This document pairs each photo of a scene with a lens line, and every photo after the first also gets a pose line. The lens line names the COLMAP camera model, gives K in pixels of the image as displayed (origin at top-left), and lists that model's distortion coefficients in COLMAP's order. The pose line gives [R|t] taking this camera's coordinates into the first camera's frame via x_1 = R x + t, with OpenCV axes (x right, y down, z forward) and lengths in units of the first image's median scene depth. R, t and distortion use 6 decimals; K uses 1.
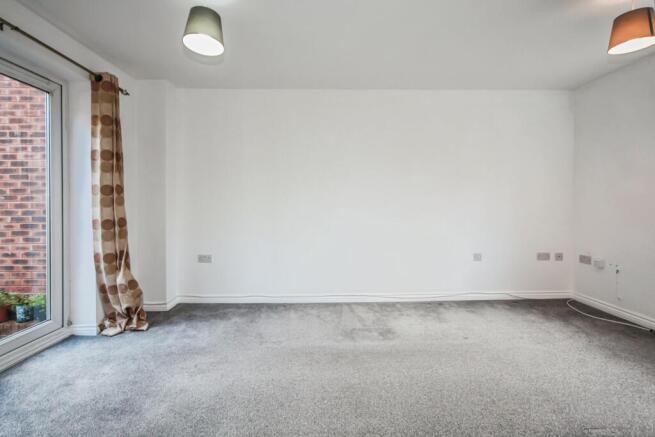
lens RADIAL K [[302.9, 0, 334.9], [0, 302.9, 208.0], [0, 0, 1]] dist [-0.007016, 0.002591]
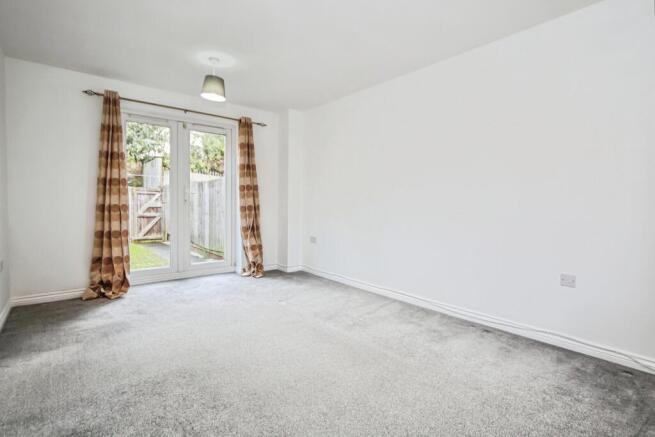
lens RADIAL K [[318.4, 0, 338.5], [0, 318.4, 220.4], [0, 0, 1]] dist [-0.011118, 0.005154]
pose [[0.630786, 0.049689, -0.774364, 0.860935], [-0.016766, 0.998587, 0.050419, 0.016275], [0.775776, -0.018821, 0.630728, 0.279620]]
